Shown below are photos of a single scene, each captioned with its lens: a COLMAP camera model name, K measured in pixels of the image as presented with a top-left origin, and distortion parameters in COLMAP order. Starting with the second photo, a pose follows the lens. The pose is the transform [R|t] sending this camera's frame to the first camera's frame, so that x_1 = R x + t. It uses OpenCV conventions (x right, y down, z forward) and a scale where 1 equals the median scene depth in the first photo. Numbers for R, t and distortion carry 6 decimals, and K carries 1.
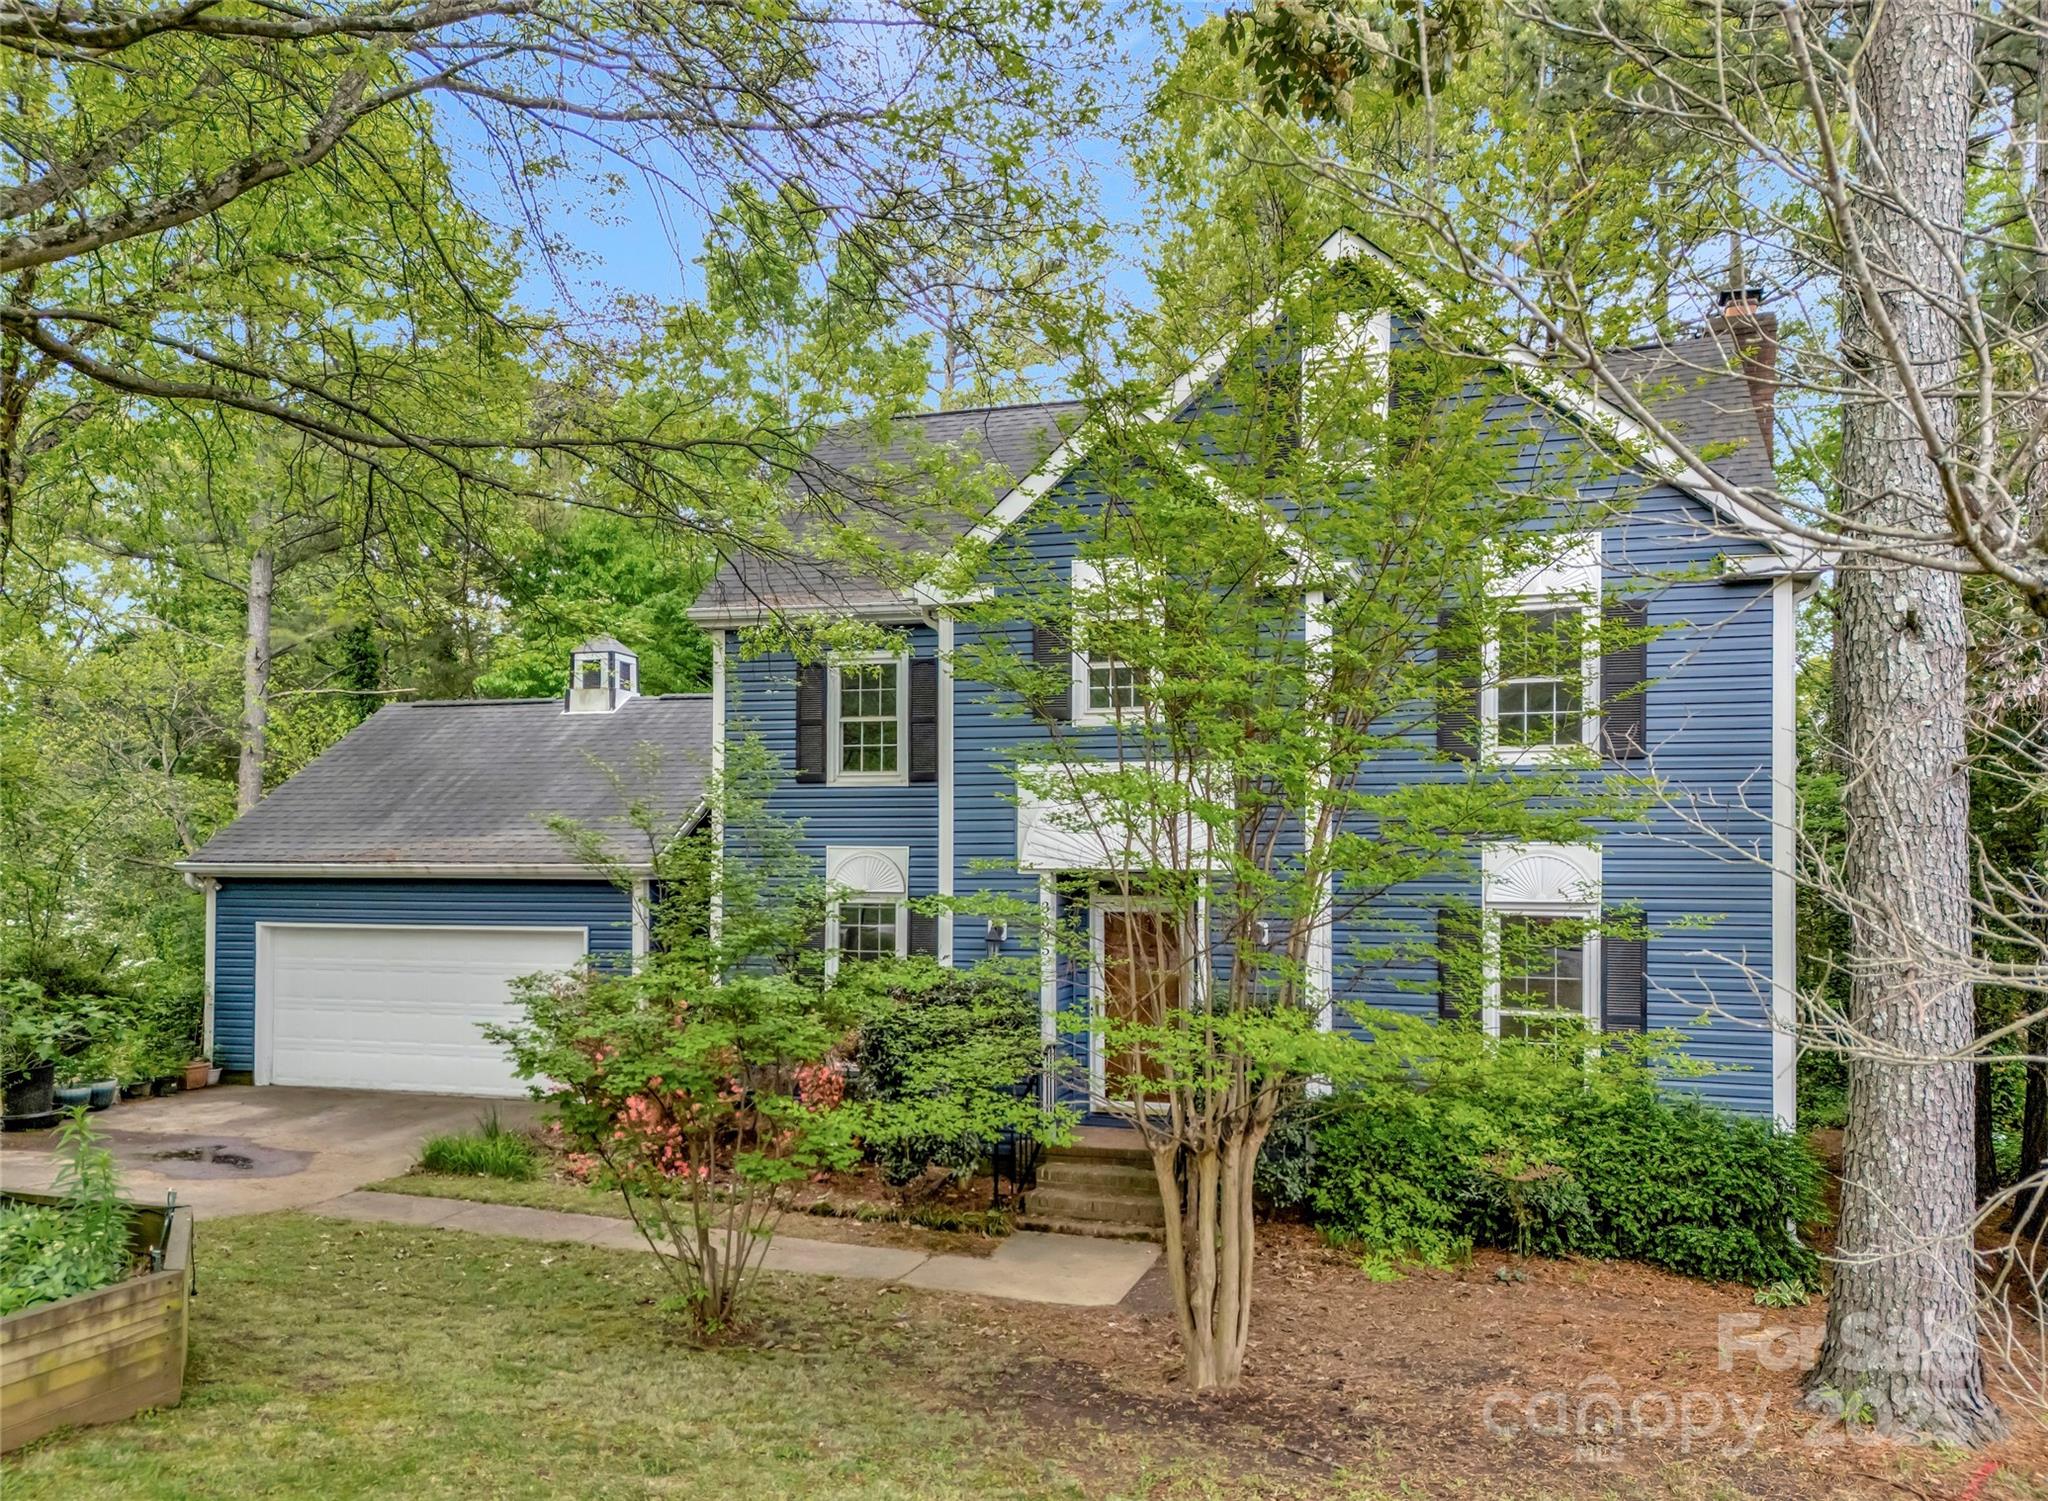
lens RADIAL K [[1543.4, 0, 1031.1], [0, 1543.4, 894.4], [0, 0, 1]] dist [0.042491, -0.014171]
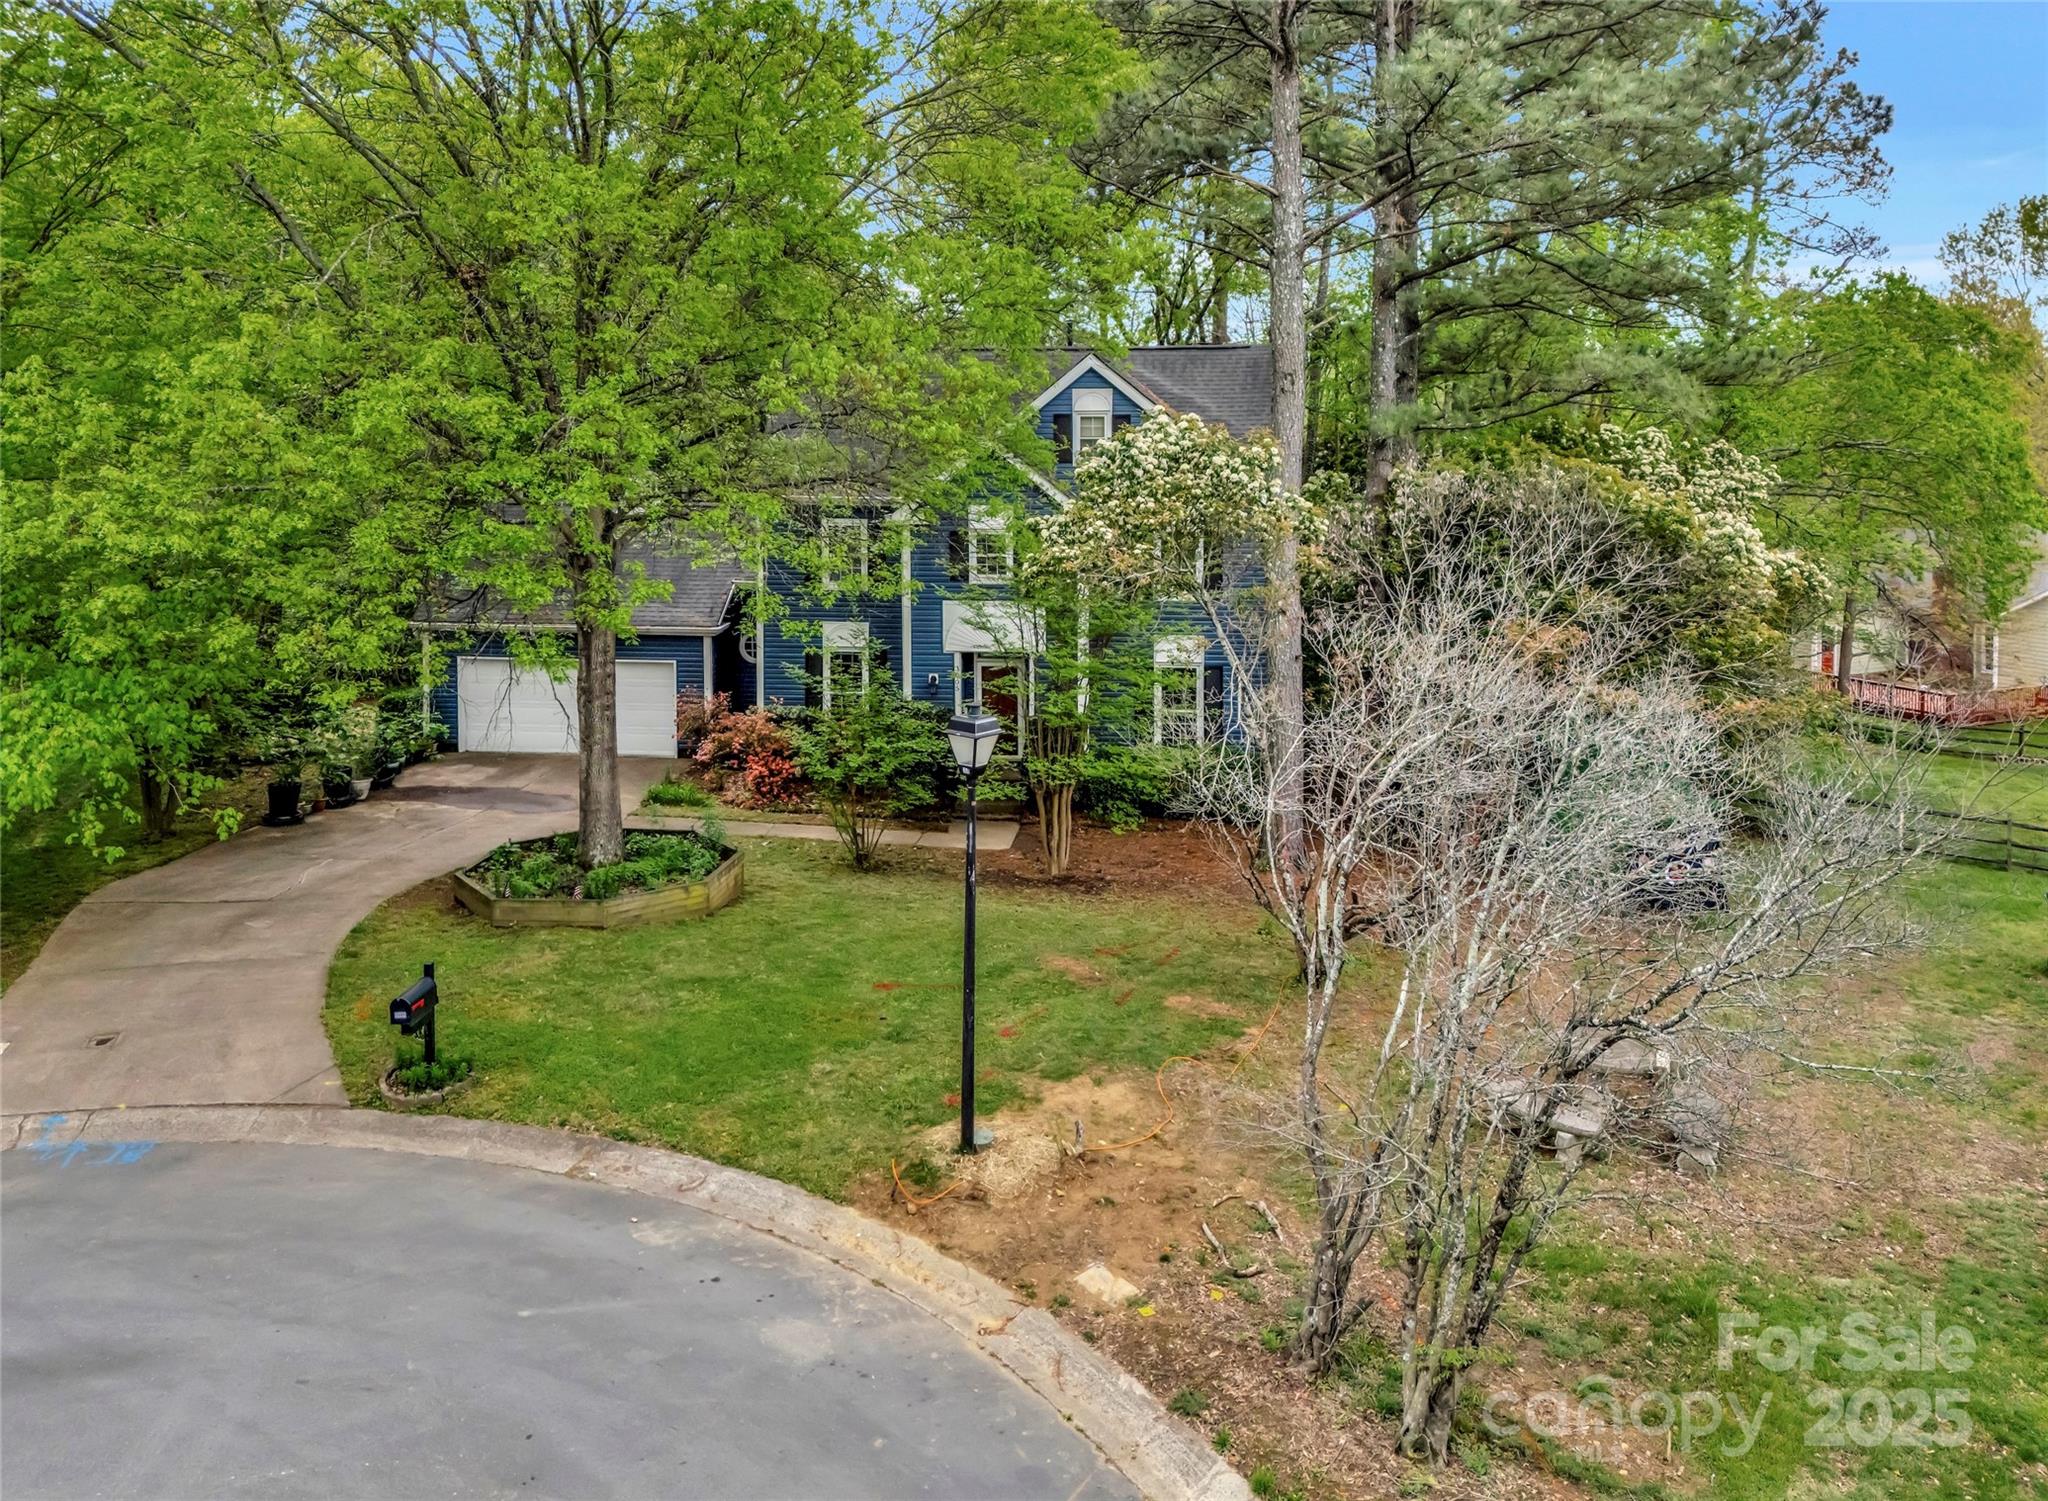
lens RADIAL K [[1543.4, 0, 1070.0], [0, 1543.4, 647.8], [0, 0, 1]] dist [0.042491, -0.014171]
pose [[0.977899, -0.026223, 0.207428, -0.345494], [0.000355, 0.992311, 0.123772, -0.351815], [-0.209078, -0.120963, 0.970389, -1.347925]]
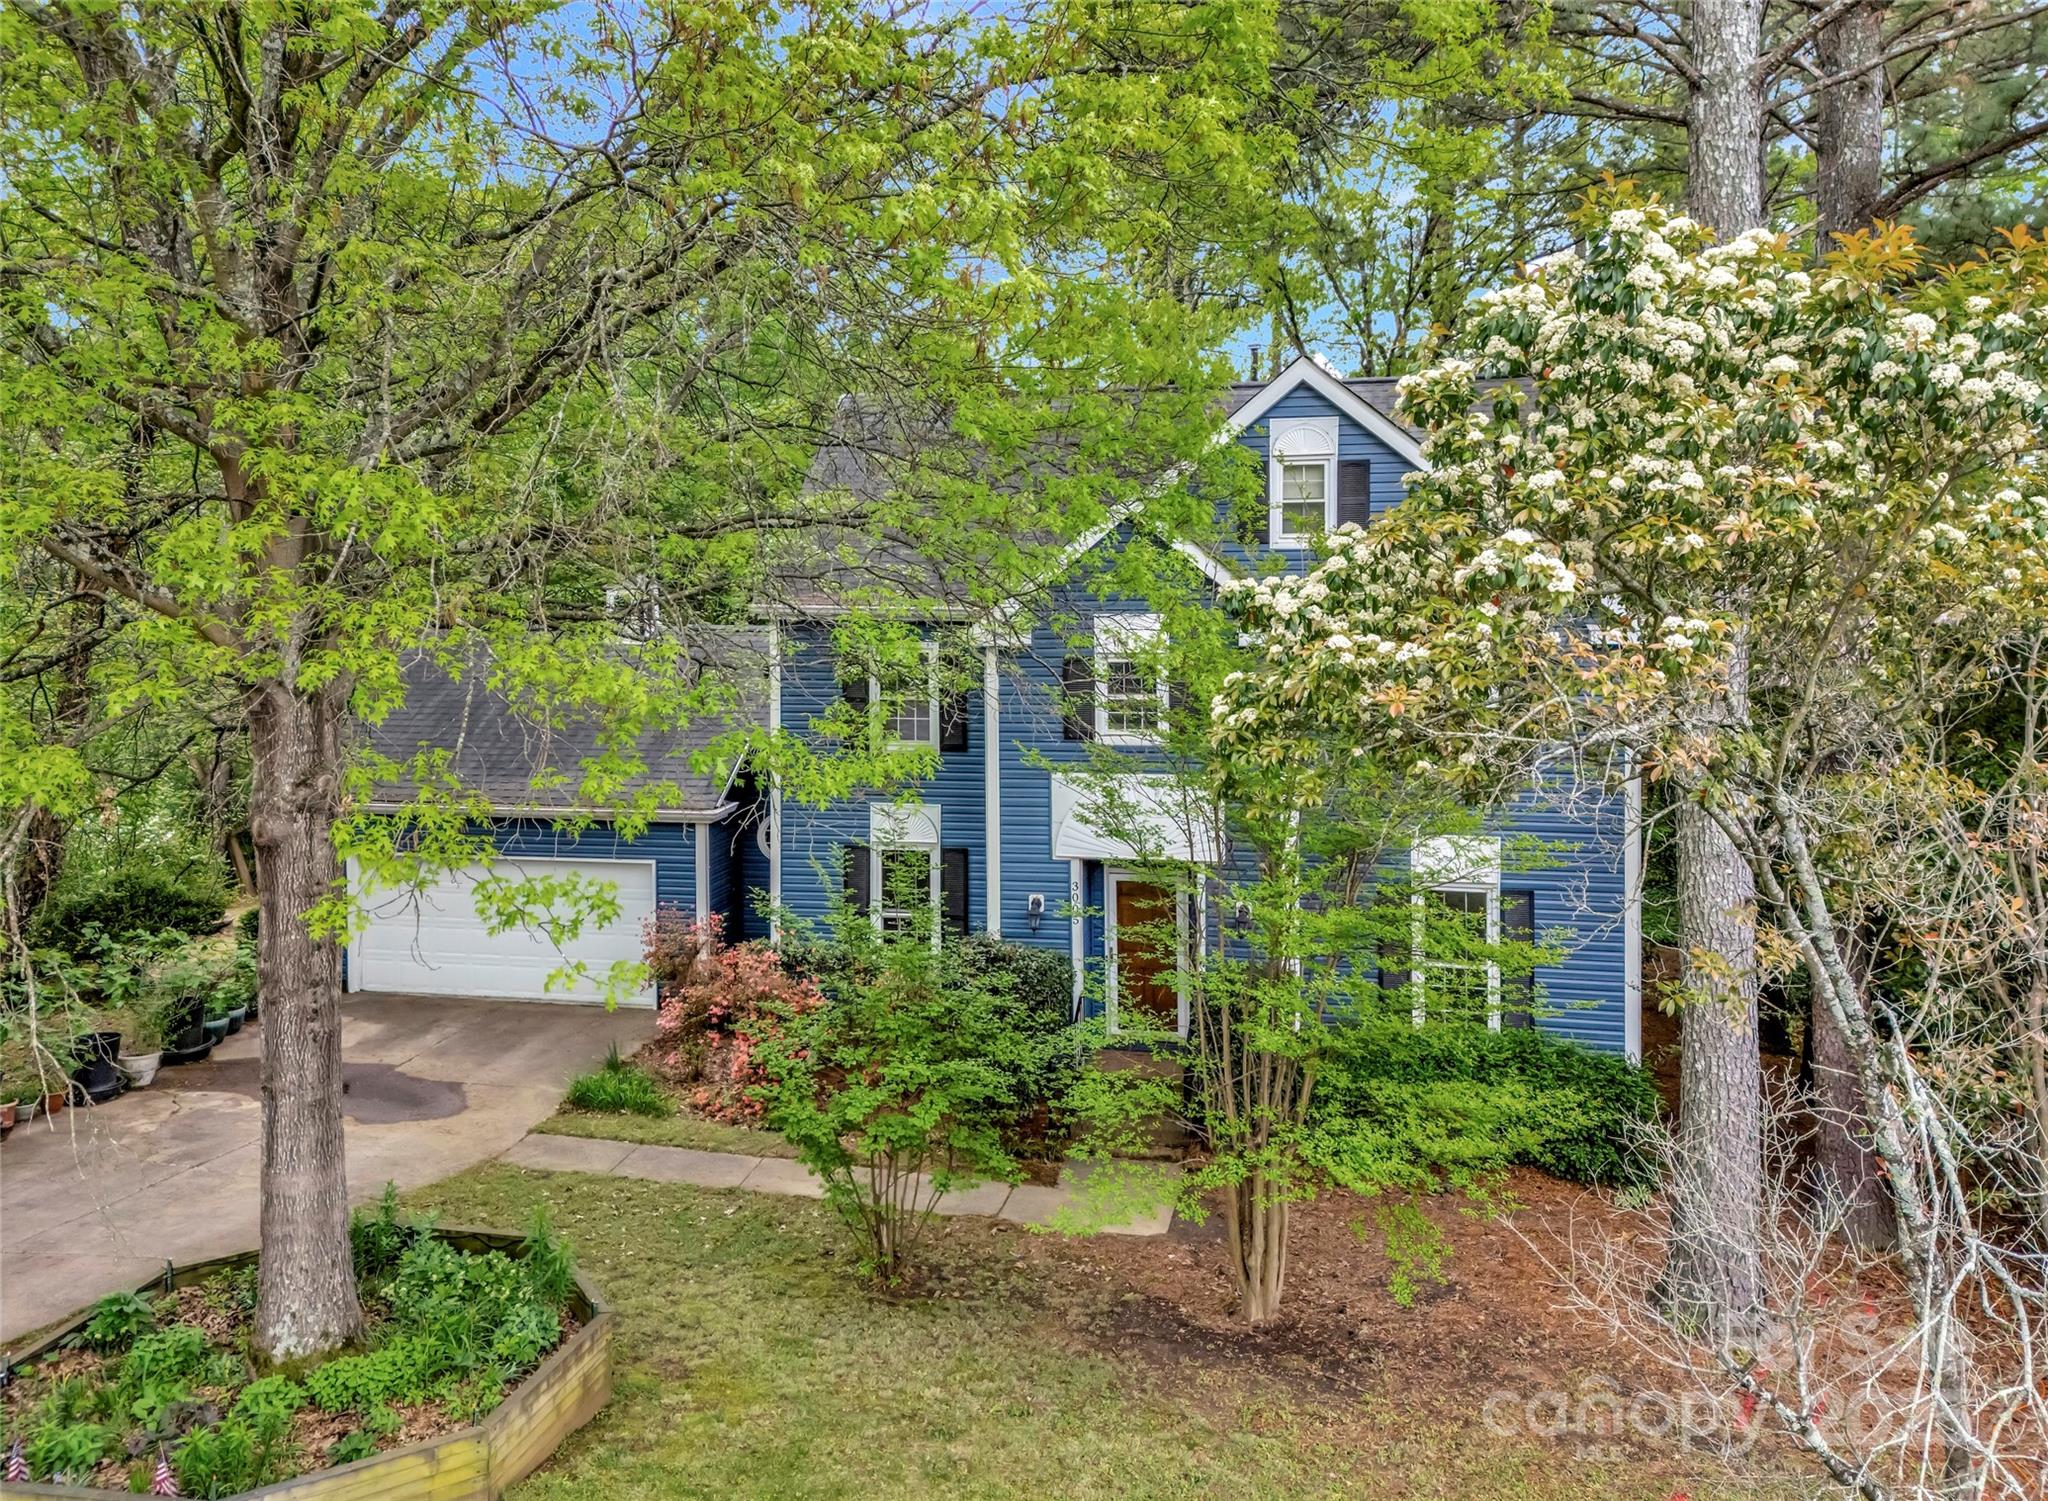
lens RADIAL K [[1543.4, 0, 1044.1], [0, 1543.4, 658.5], [0, 0, 1]] dist [0.042491, -0.014171]
pose [[0.995195, -0.010917, 0.097307, -0.173204], [0.007978, 0.999502, 0.030544, -0.272547], [-0.097592, -0.029621, 0.994786, -0.320376]]
